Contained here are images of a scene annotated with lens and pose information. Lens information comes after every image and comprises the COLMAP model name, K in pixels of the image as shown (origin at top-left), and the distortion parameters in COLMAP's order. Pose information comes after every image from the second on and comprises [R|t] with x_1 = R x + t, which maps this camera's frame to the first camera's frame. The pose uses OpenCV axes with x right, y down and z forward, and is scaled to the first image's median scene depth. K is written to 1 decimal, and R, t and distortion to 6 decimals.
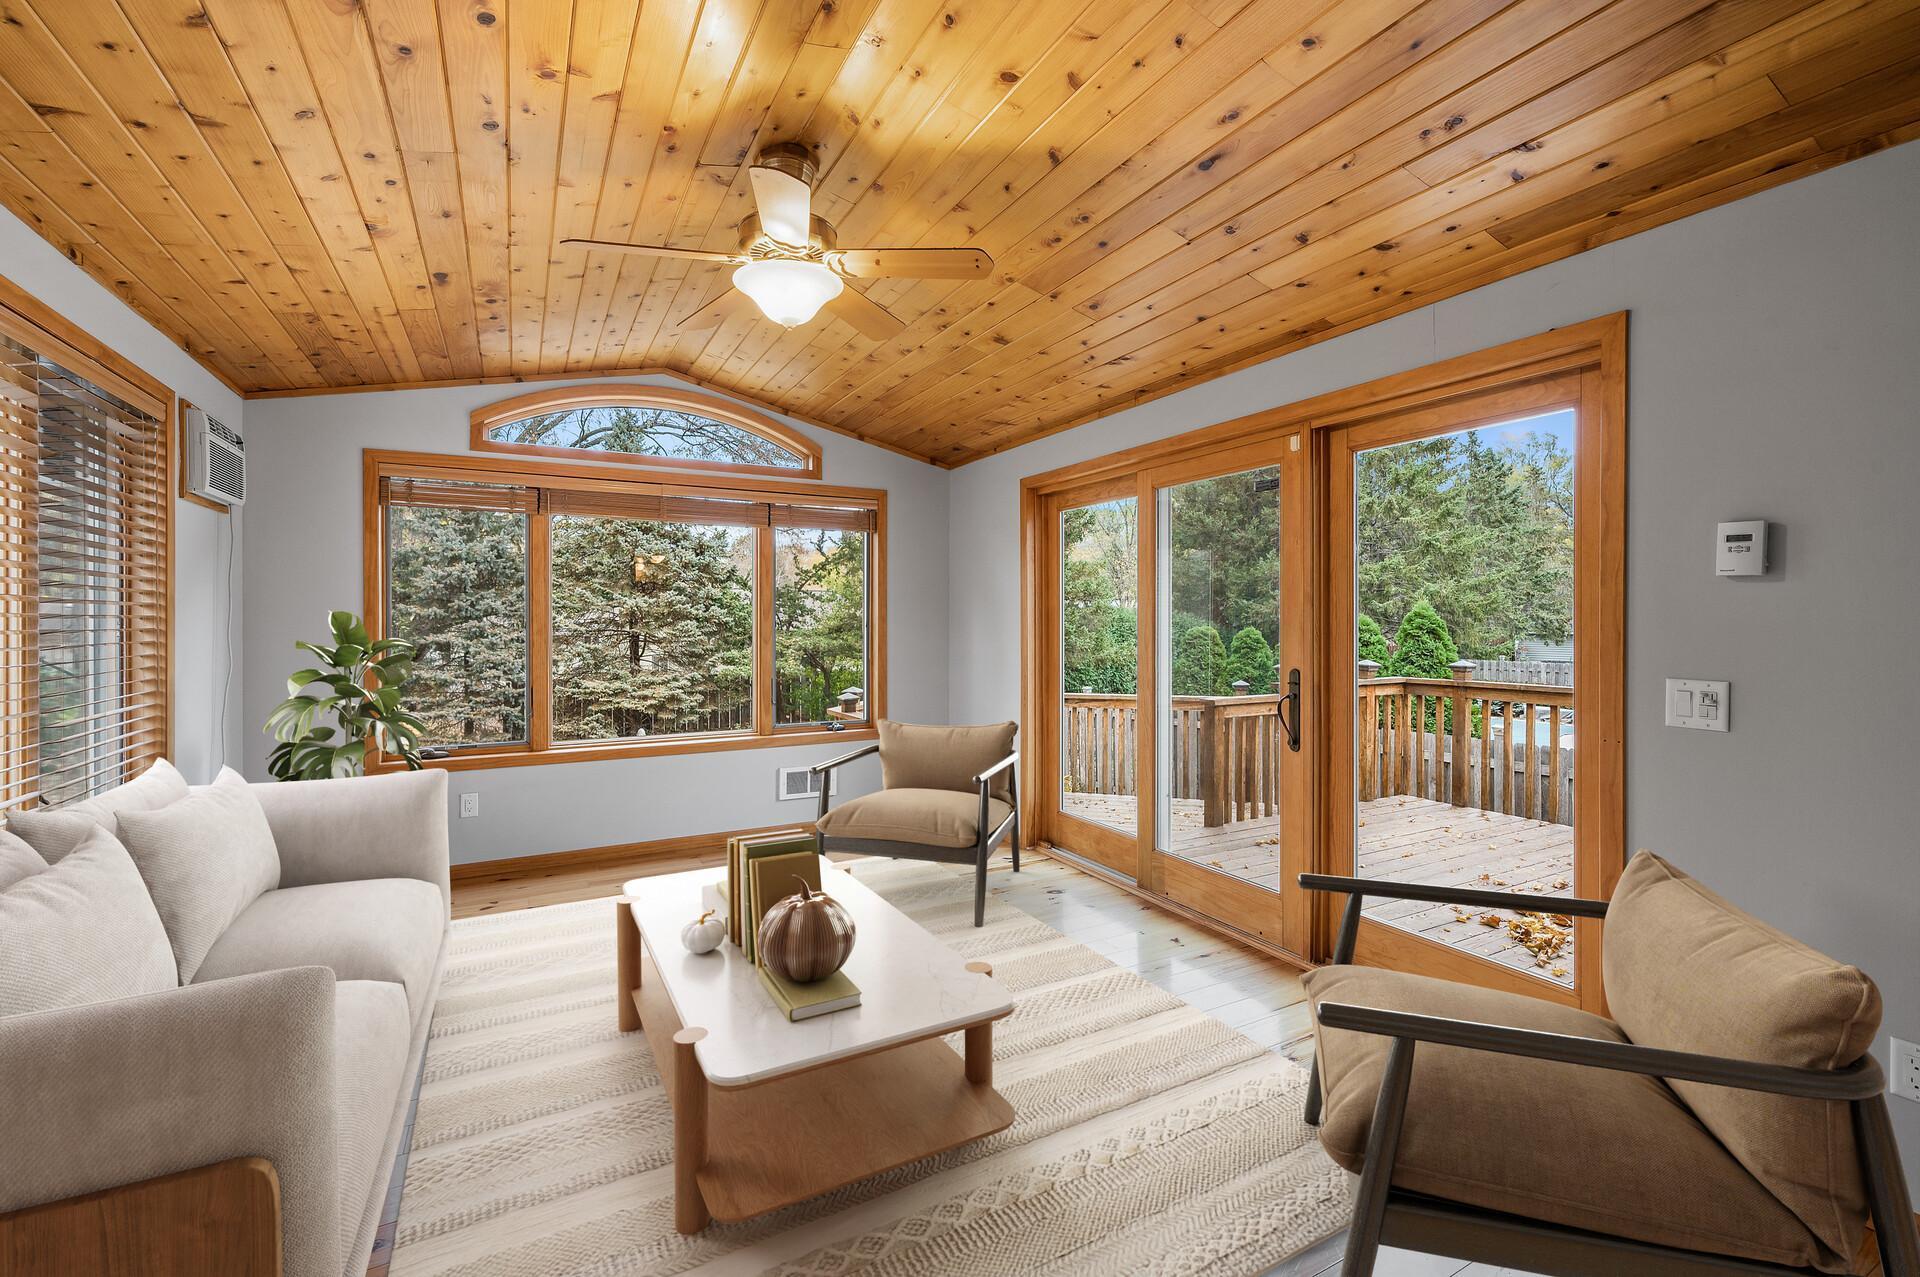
lens RADIAL K [[812.0, 0, 956.1], [0, 812.0, 622.2], [0, 0, 1]] dist [-0.000661, -0.000057]
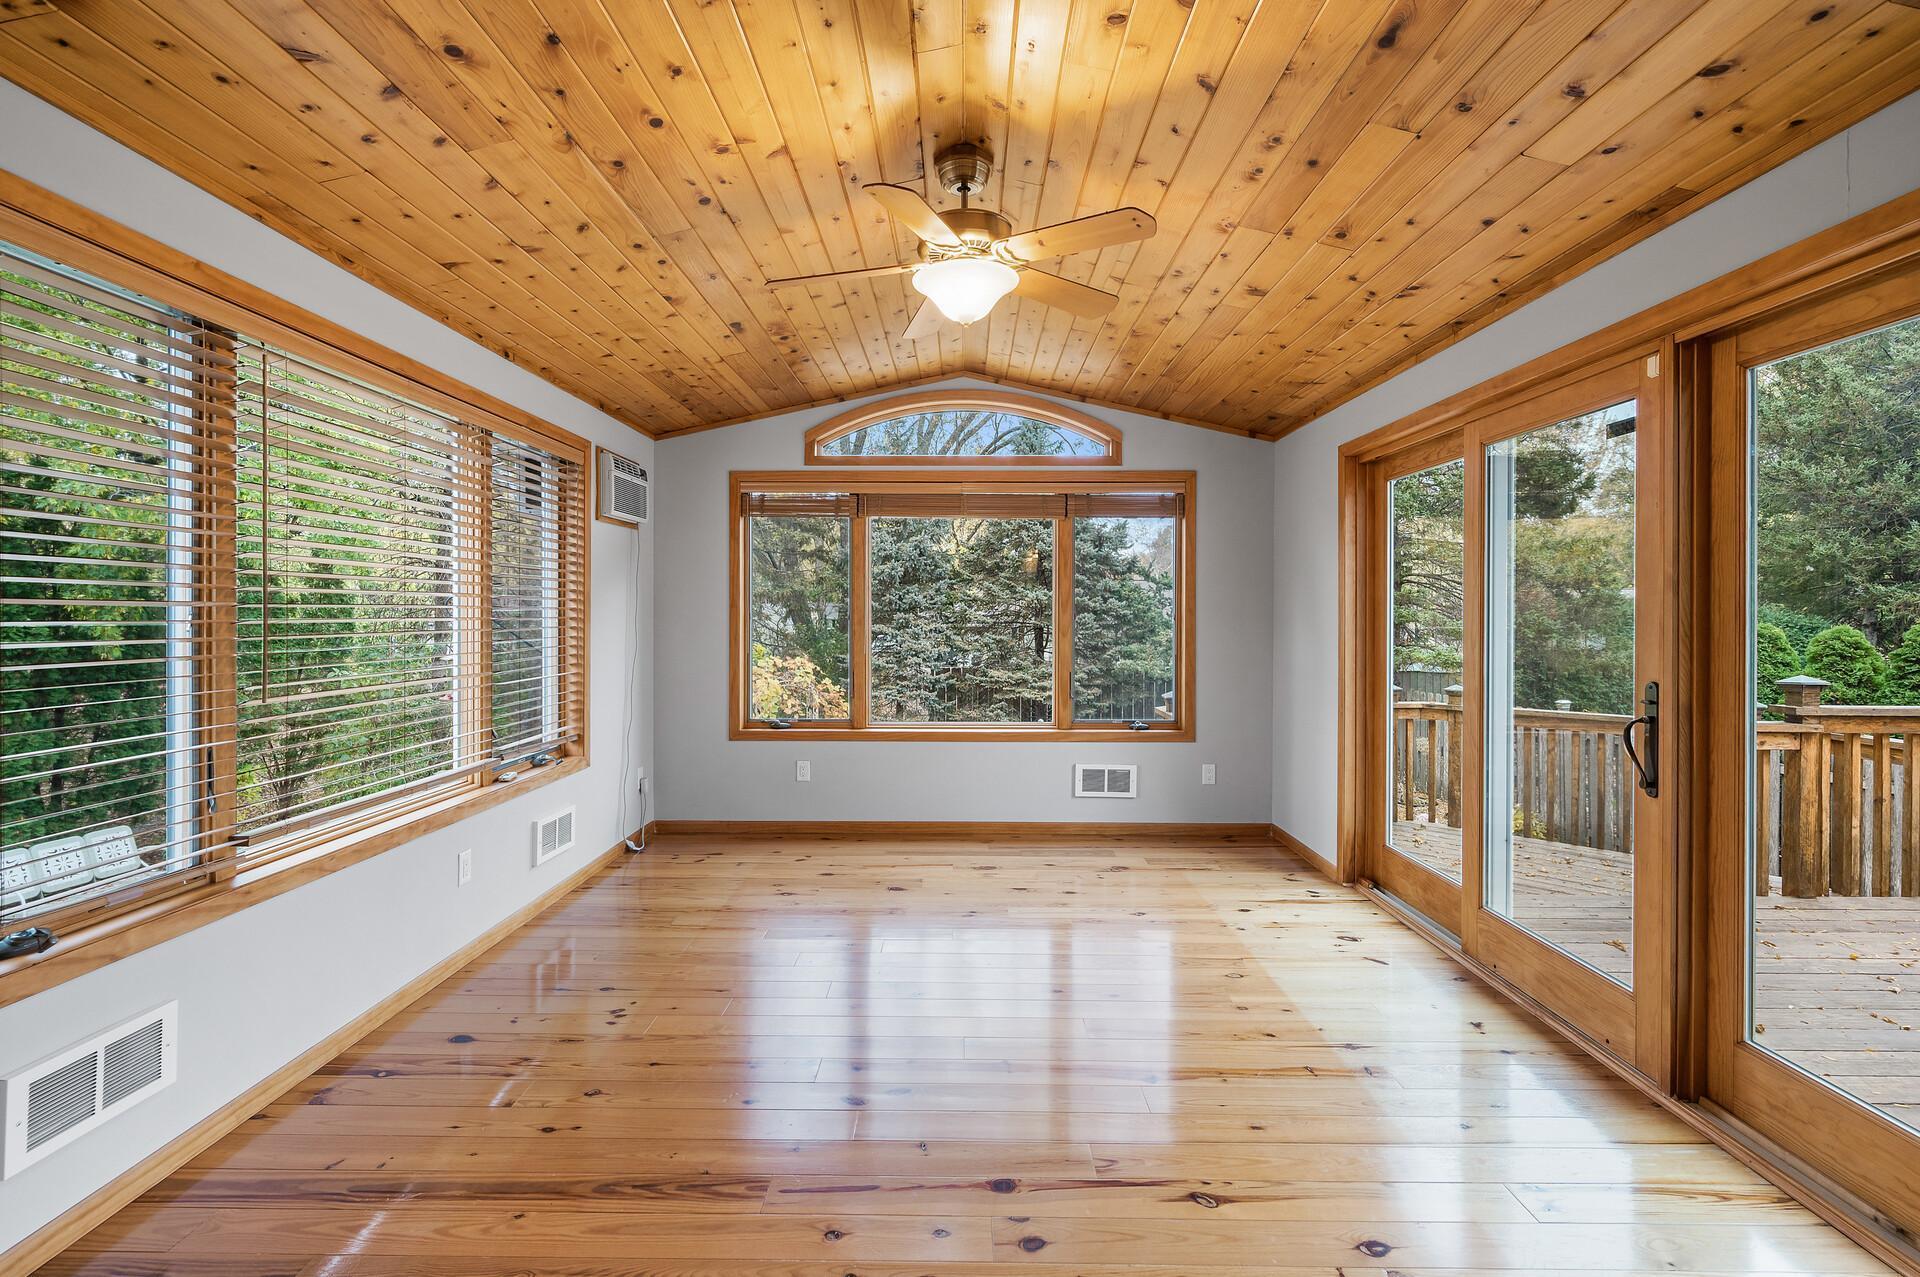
lens RADIAL K [[856.6, 0, 960.8], [0, 856.6, 616.3], [0, 0, 1]] dist [-0.000676, -0.000305]
pose [[0.875856, 0.004871, -0.482548, 0.195442], [-0.004317, 0.999988, 0.002260, 0.000391], [0.482553, 0.000104, 0.875867, 0.035727]]
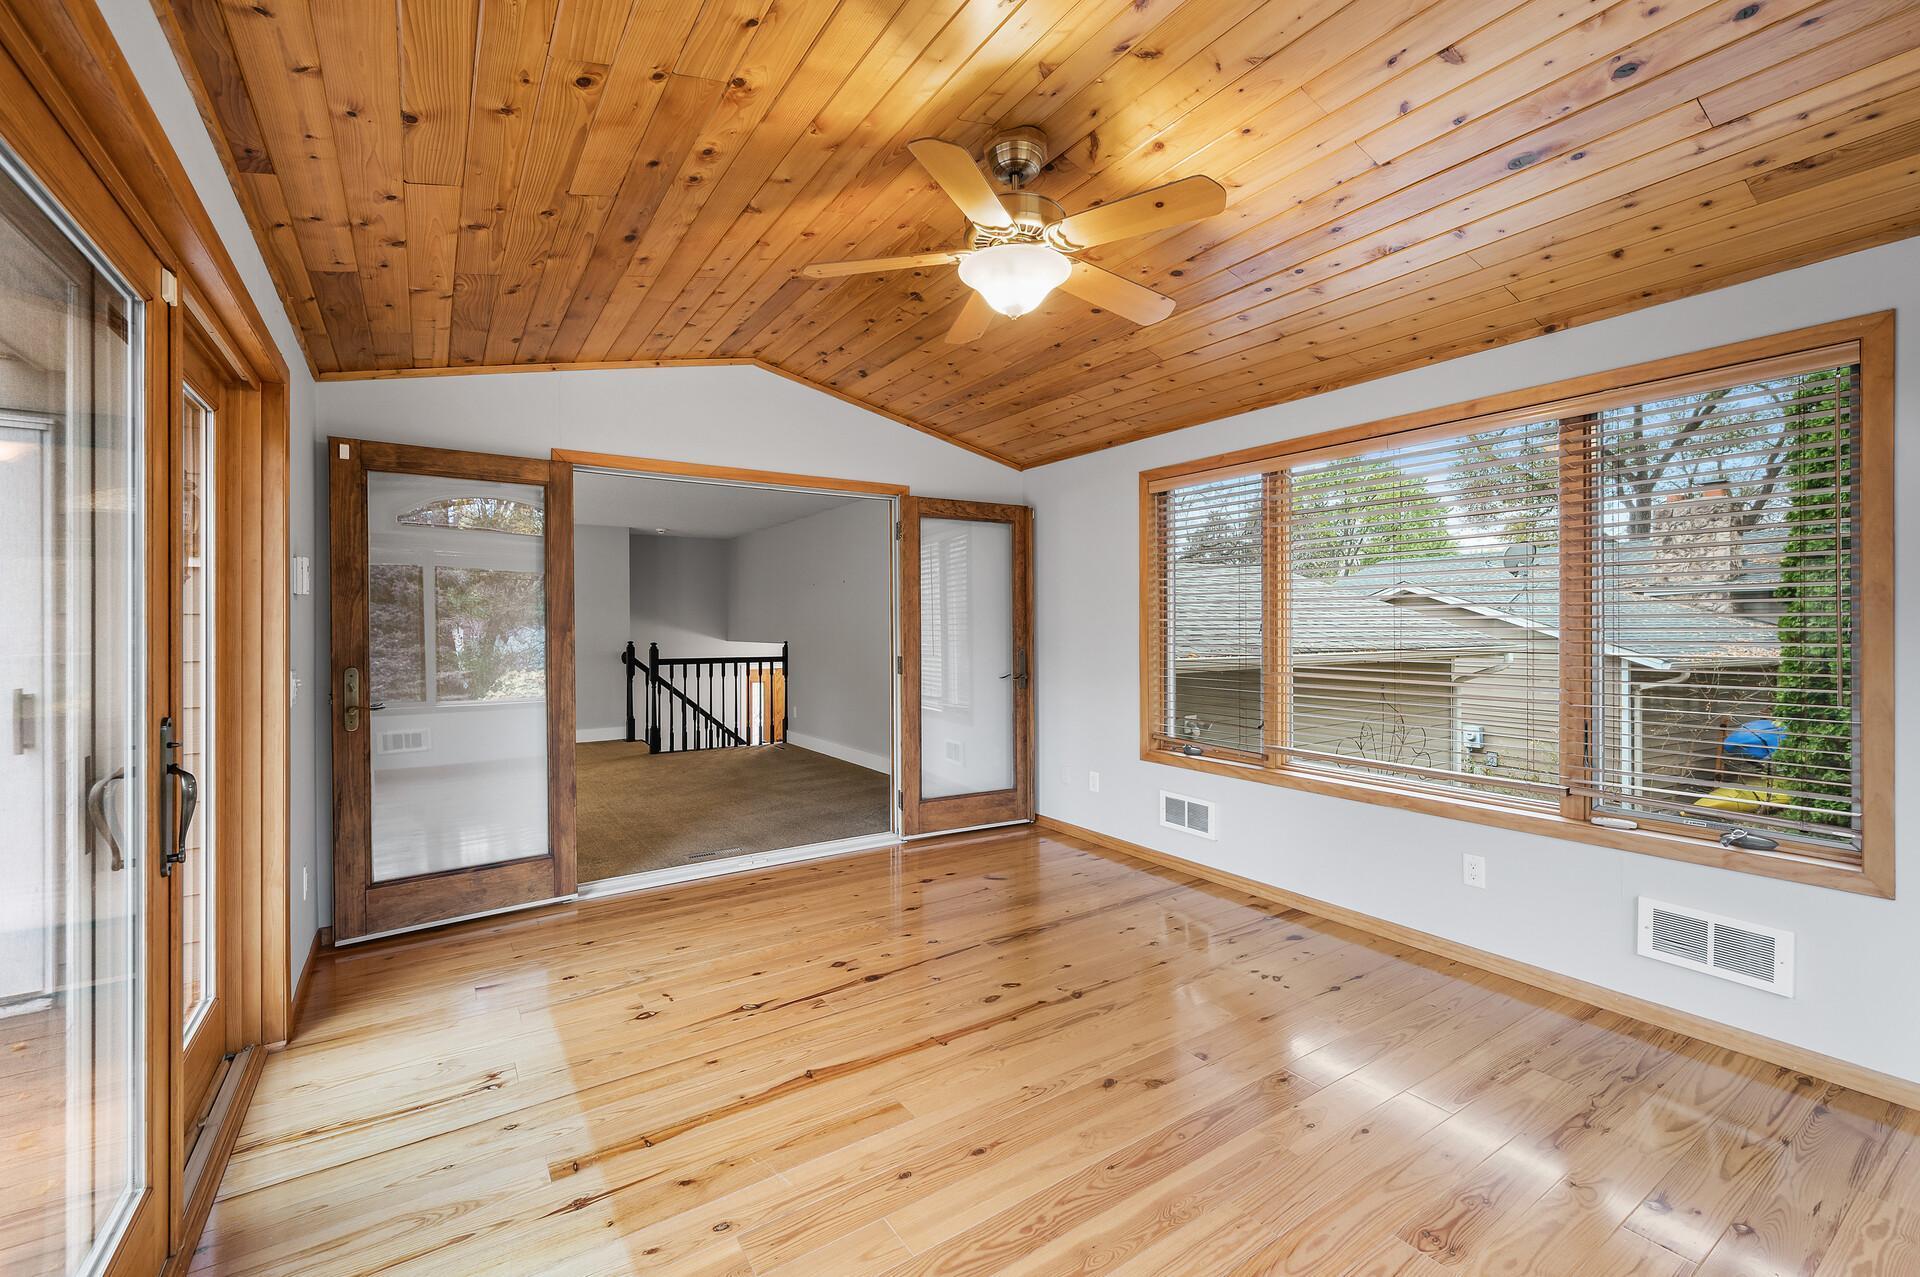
lens RADIAL K [[812.0, 0, 956.1], [0, 812.0, 622.2], [0, 0, 1]] dist [-0.000661, -0.000057]
pose [[-0.996660, 0.004338, -0.081544, -0.037603], [0.004483, 0.999989, -0.001597, -0.000686], [0.081536, -0.001958, -0.996668, 1.242856]]
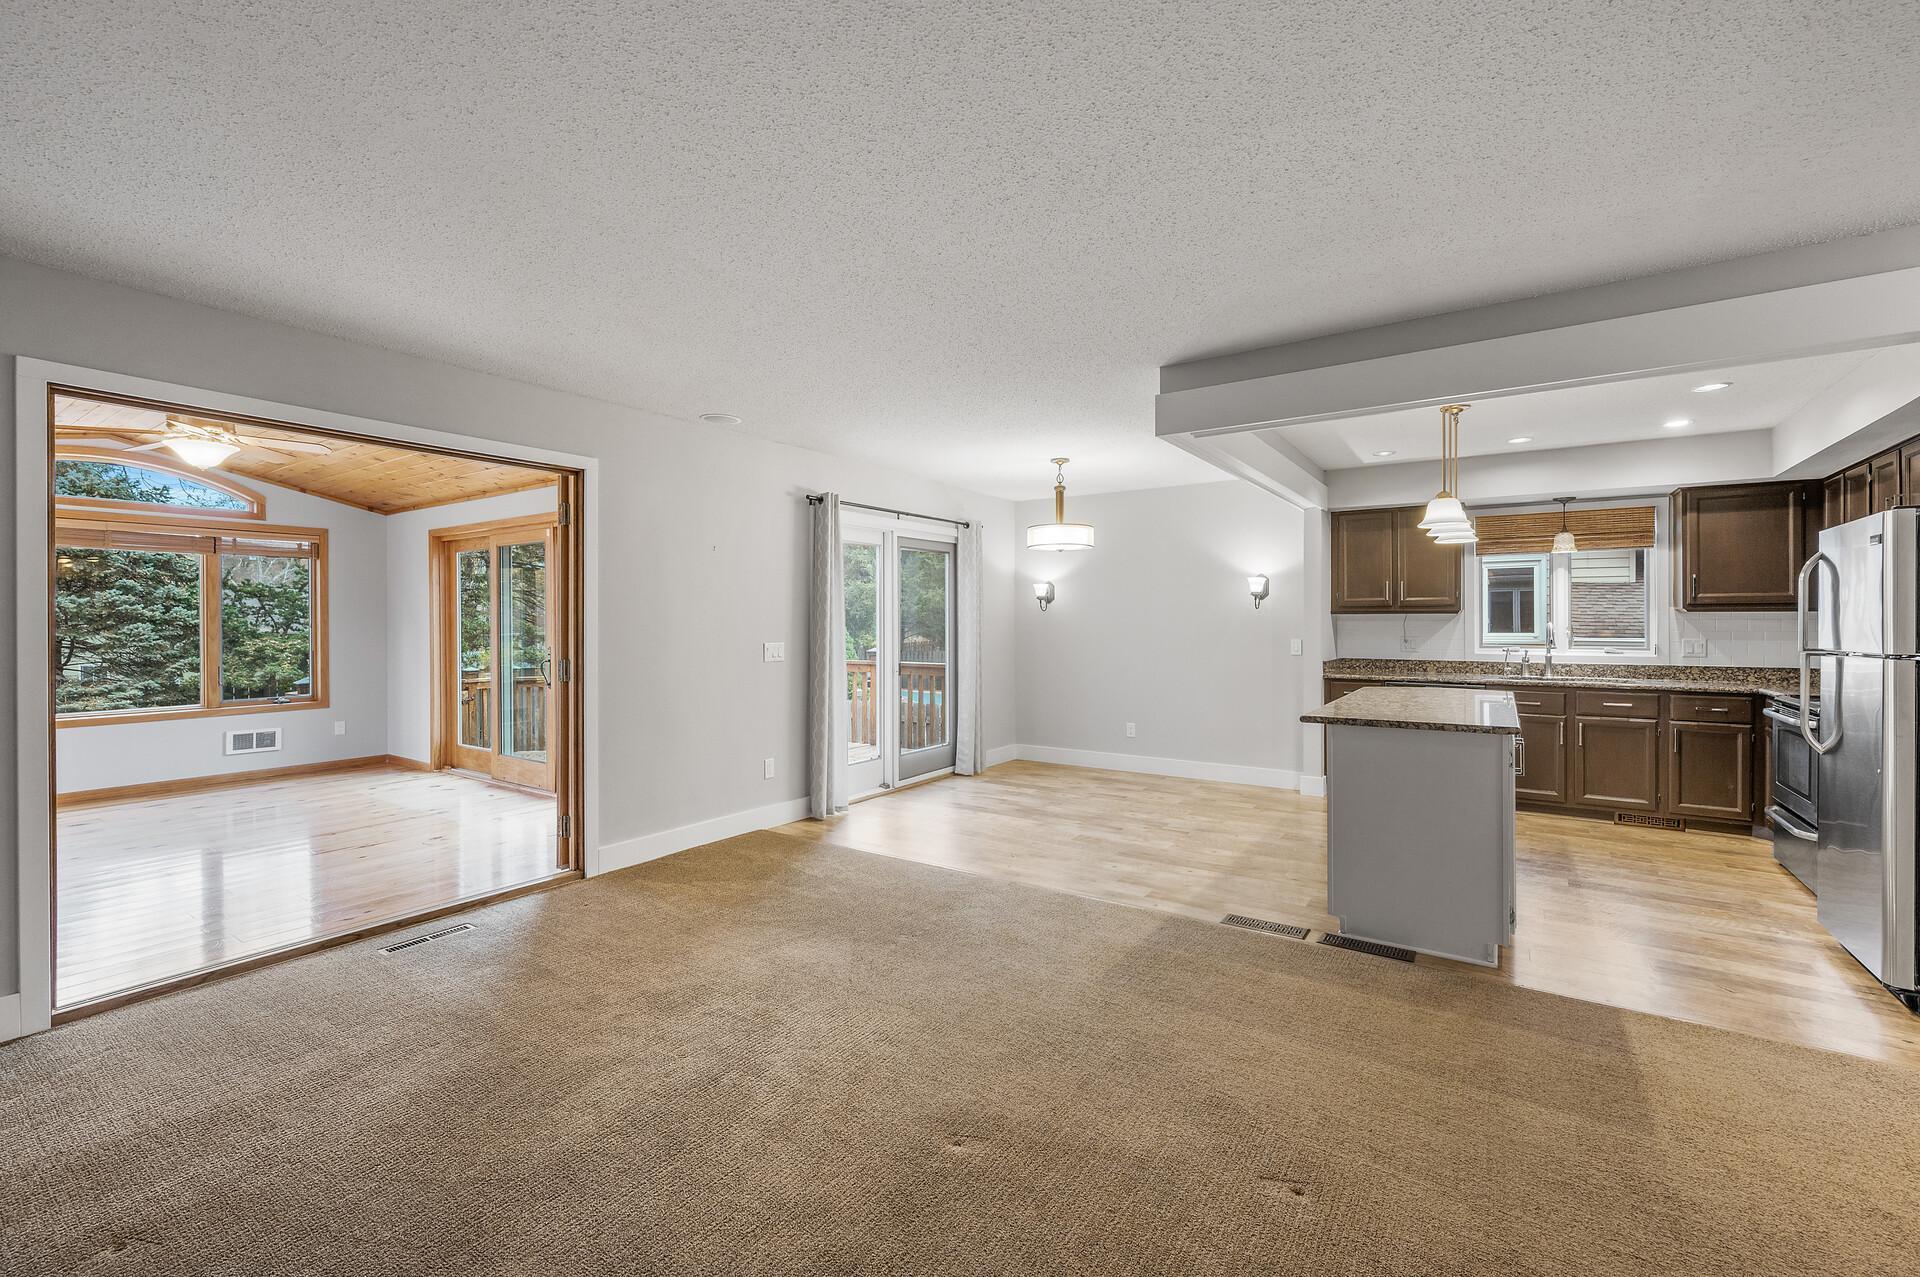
lens RADIAL K [[812.0, 0, 956.1], [0, 812.0, 622.2], [0, 0, 1]] dist [-0.000661, -0.000057]
pose [[0.892169, -0.003873, 0.451686, 0.322440], [0.004077, 0.999992, 0.000522, 0.000113], [-0.451684, 0.001376, 0.892177, -0.949753]]
